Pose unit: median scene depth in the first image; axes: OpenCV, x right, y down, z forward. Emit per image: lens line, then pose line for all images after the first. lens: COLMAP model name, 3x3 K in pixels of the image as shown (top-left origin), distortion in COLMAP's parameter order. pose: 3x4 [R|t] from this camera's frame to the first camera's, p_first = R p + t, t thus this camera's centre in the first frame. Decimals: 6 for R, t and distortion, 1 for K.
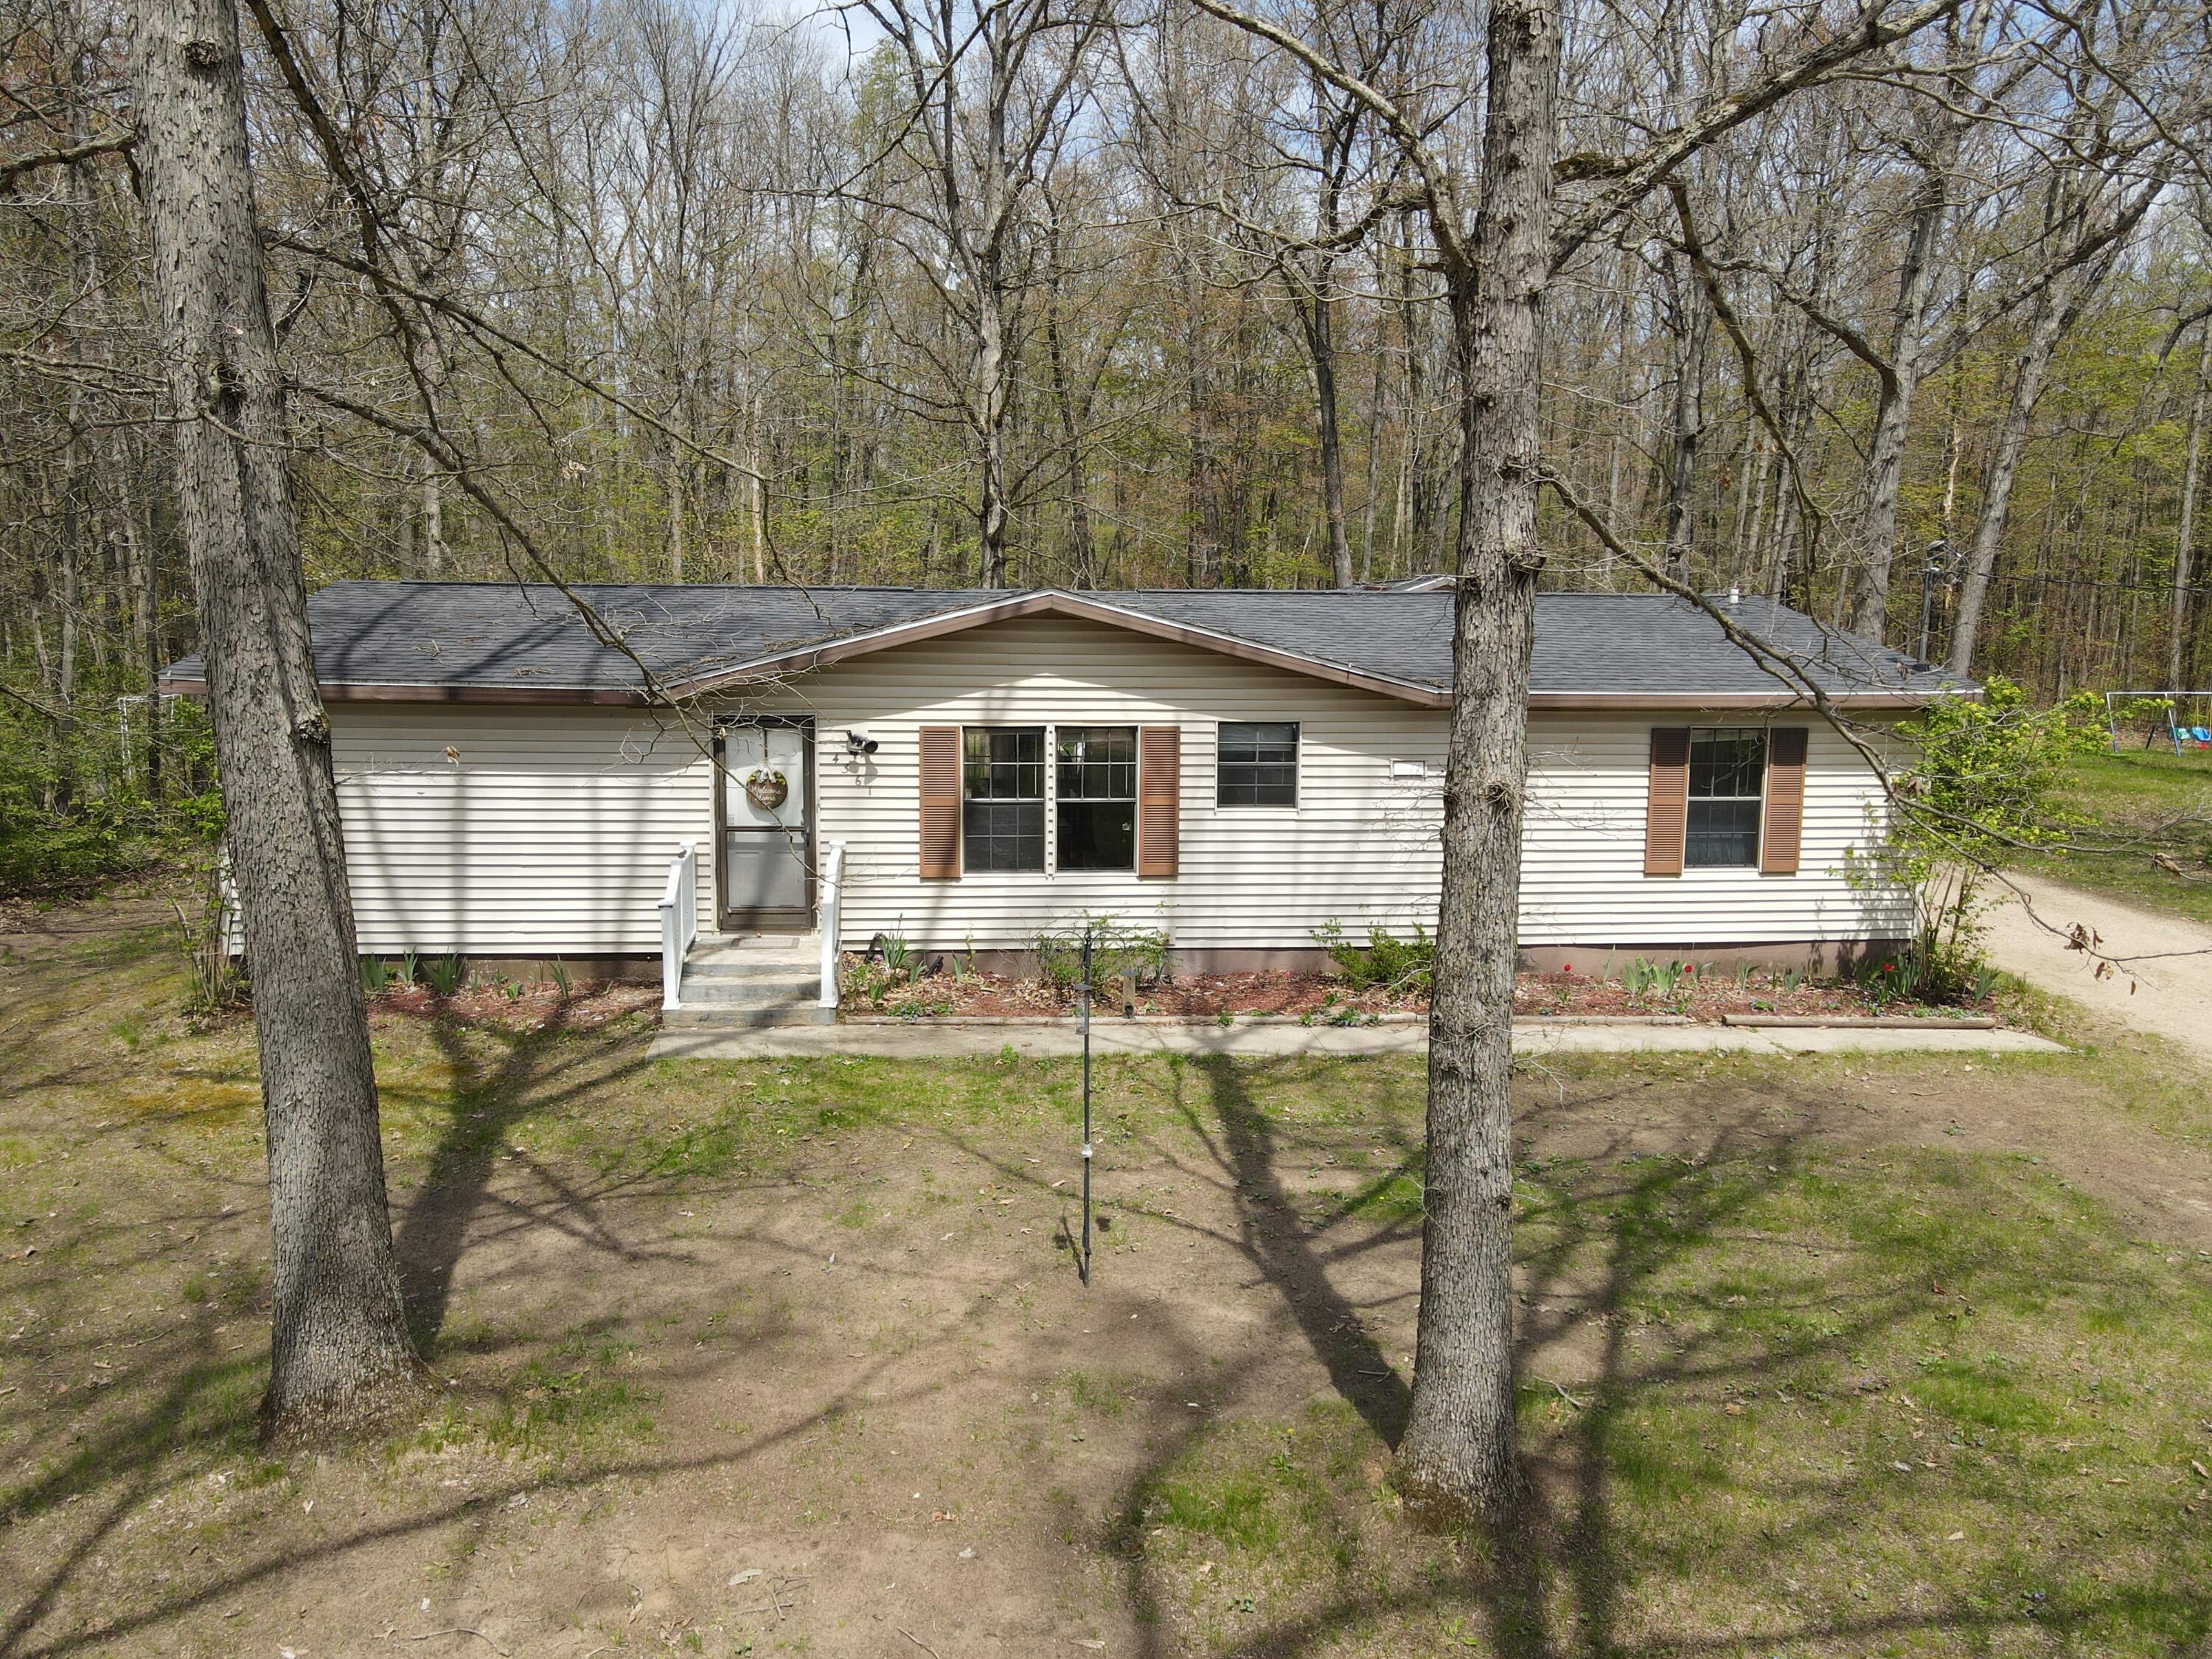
lens RADIAL K [[1629.5, 0, 1103.9], [0, 1629.5, 838.5], [0, 0, 1]] dist [-0.007855, 0.040290]
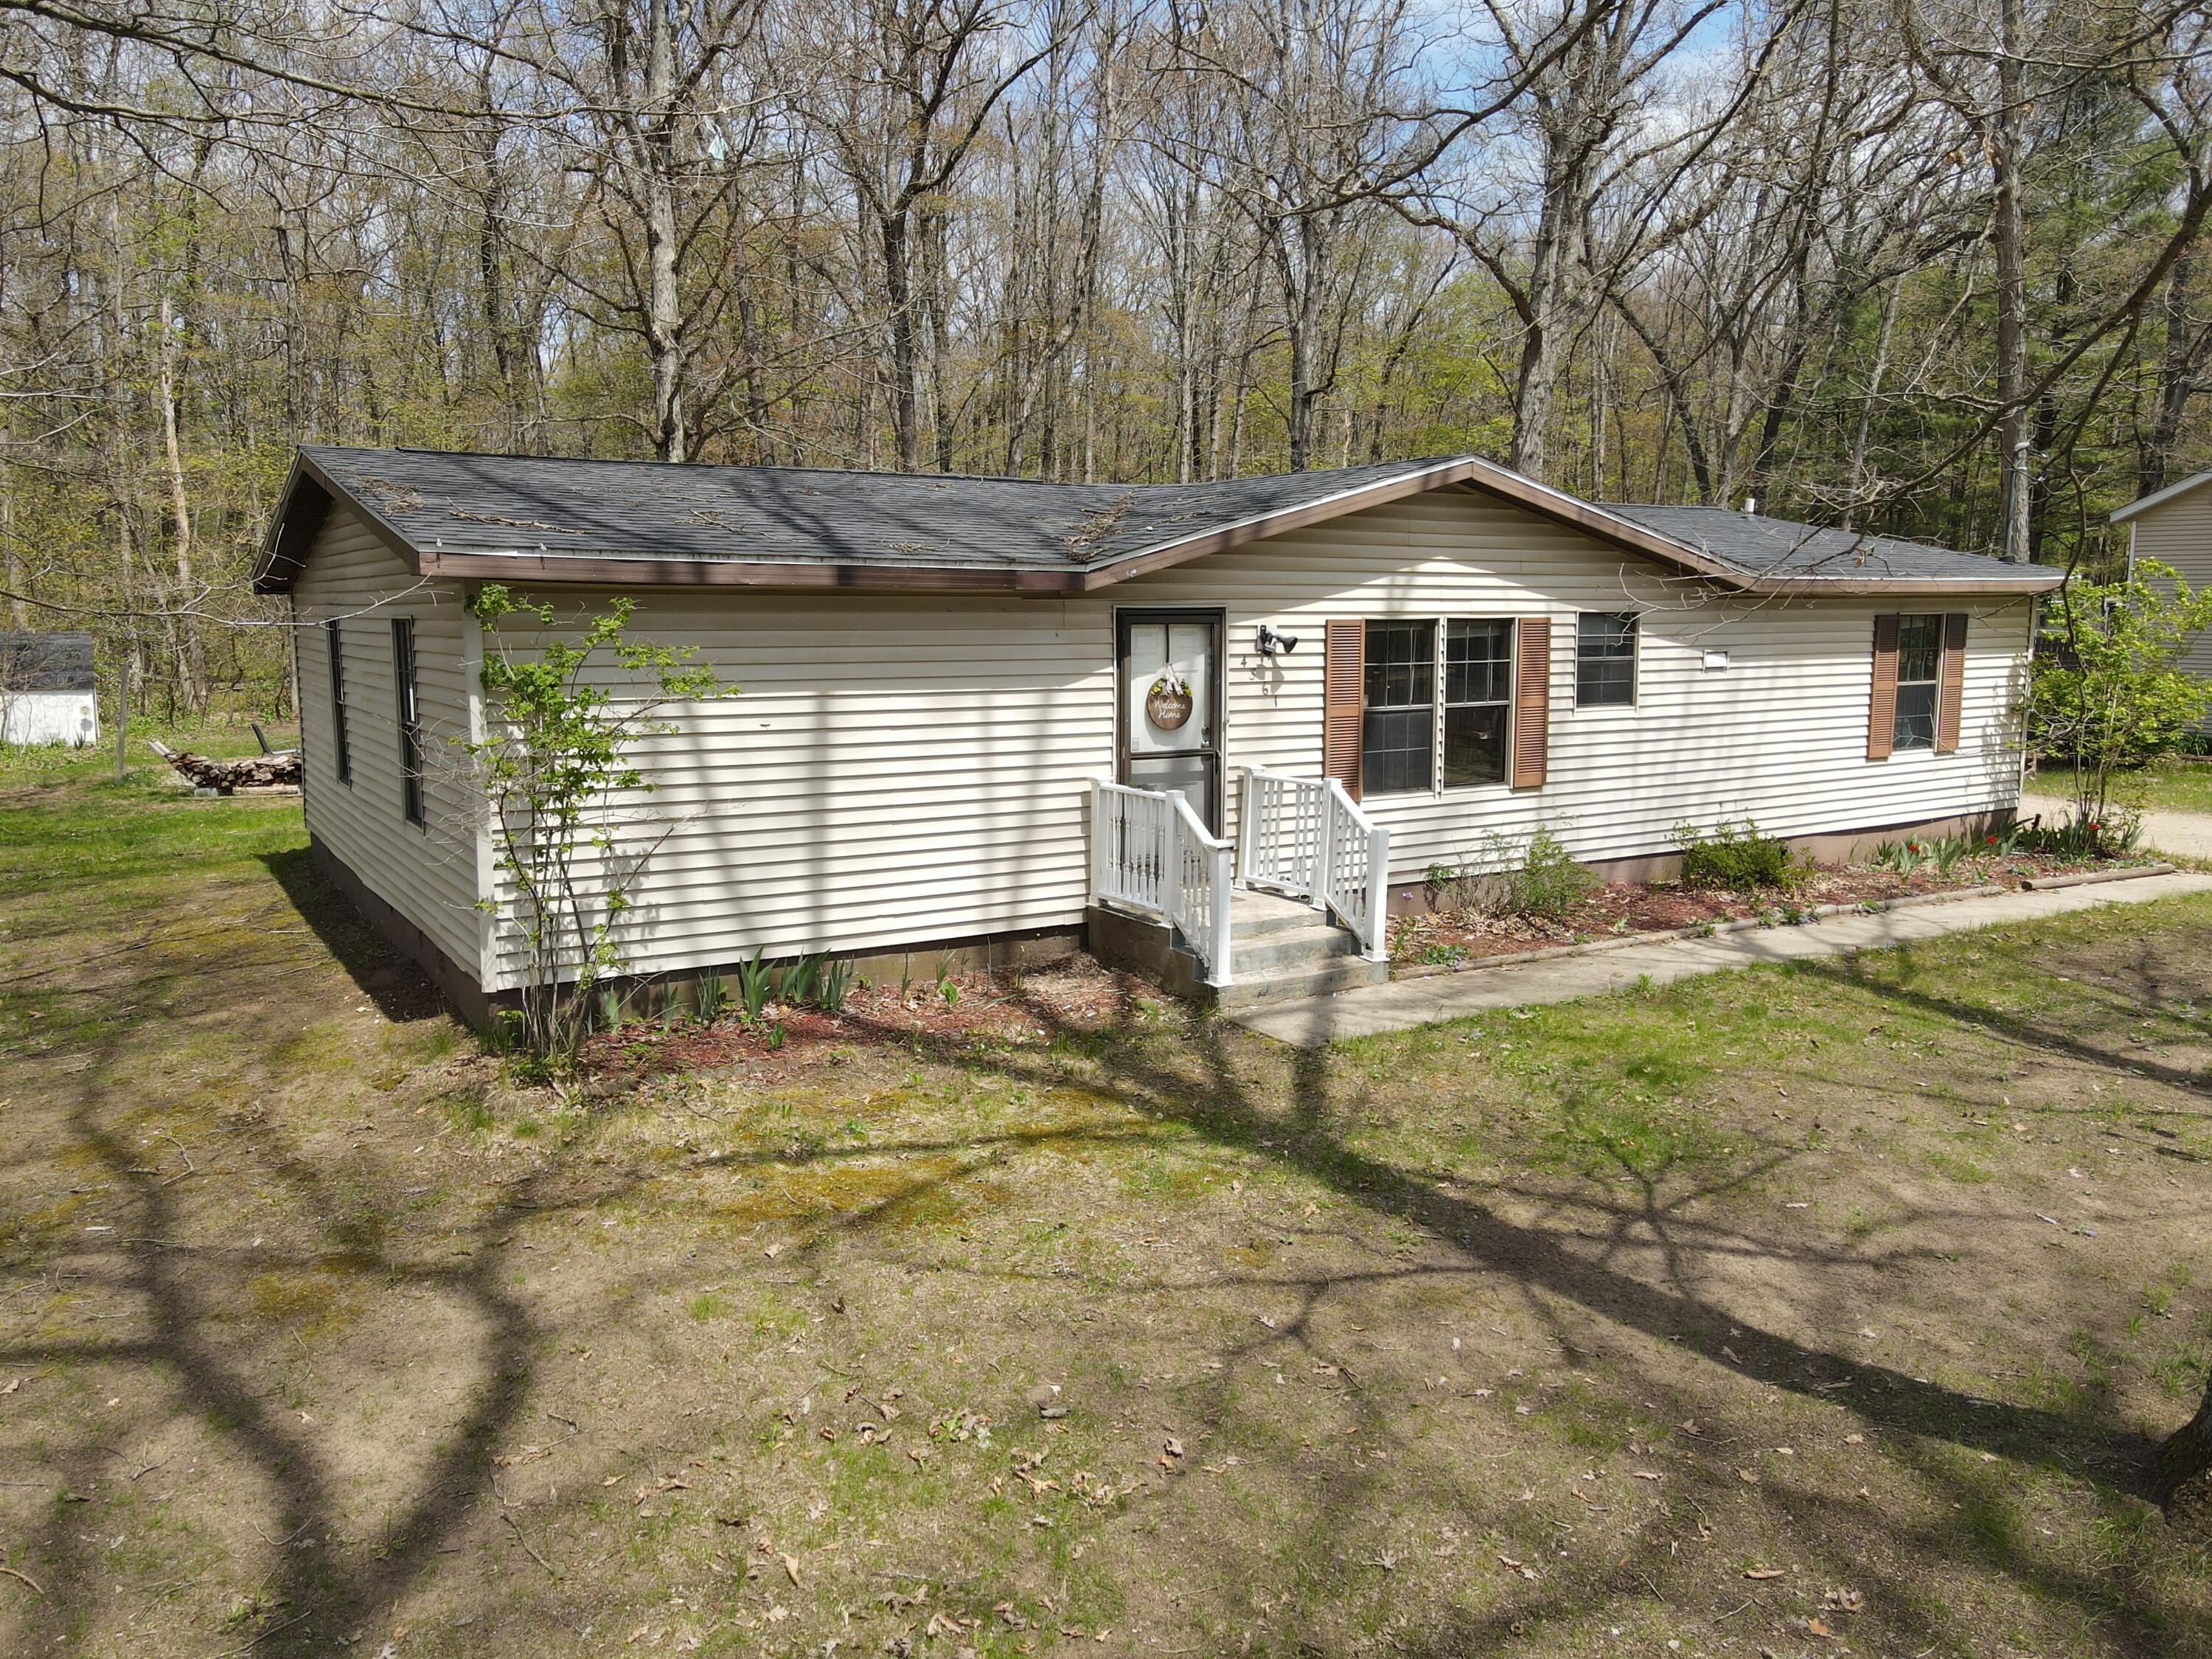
lens RADIAL K [[1629.5, 0, 1101.5], [0, 1629.5, 824.0], [0, 0, 1]] dist [-0.007855, 0.040290]
pose [[0.893274, -0.071187, 0.443841, -0.579950], [0.073134, 0.997241, 0.012756, 0.014786], [-0.443524, 0.021065, 0.896015, 0.310536]]
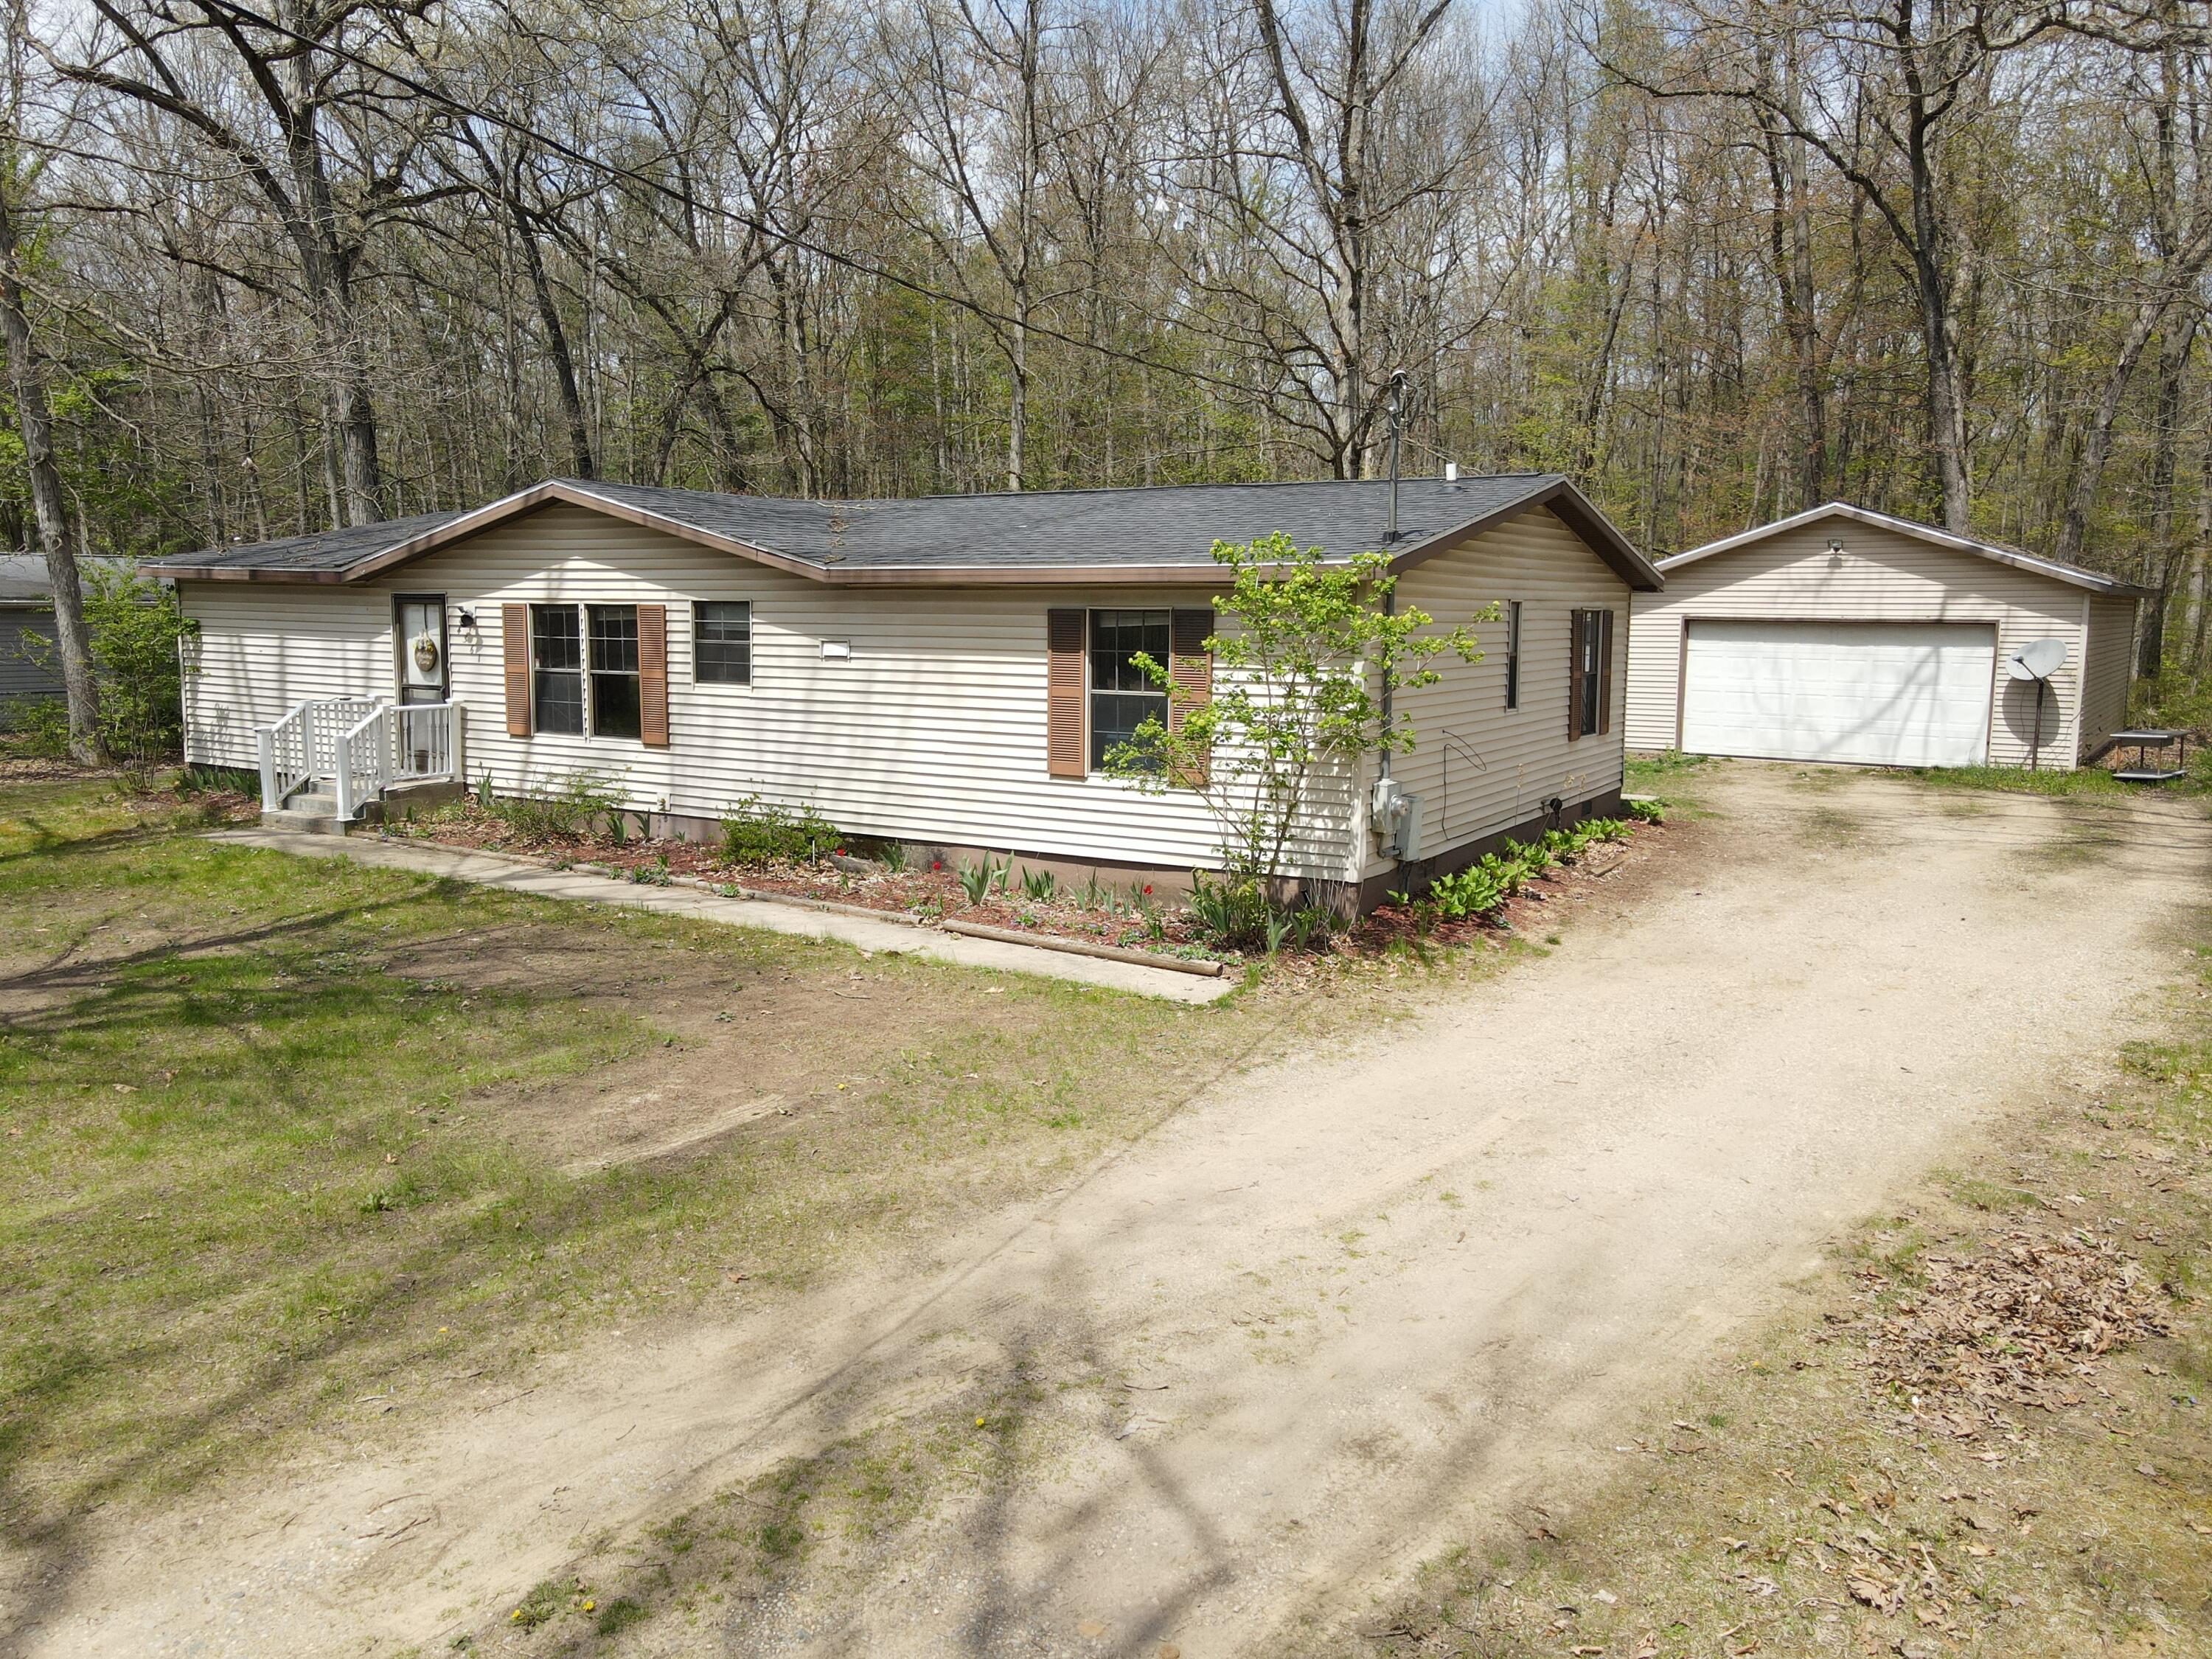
lens RADIAL K [[1629.5, 0, 1099.9], [0, 1629.5, 818.6], [0, 0, 1]] dist [-0.007855, 0.040290]
pose [[0.798019, 0.078222, -0.597534, 0.925757], [-0.071610, 0.996824, 0.034856, 0.013109], [0.598362, 0.014974, 0.801086, 0.319183]]
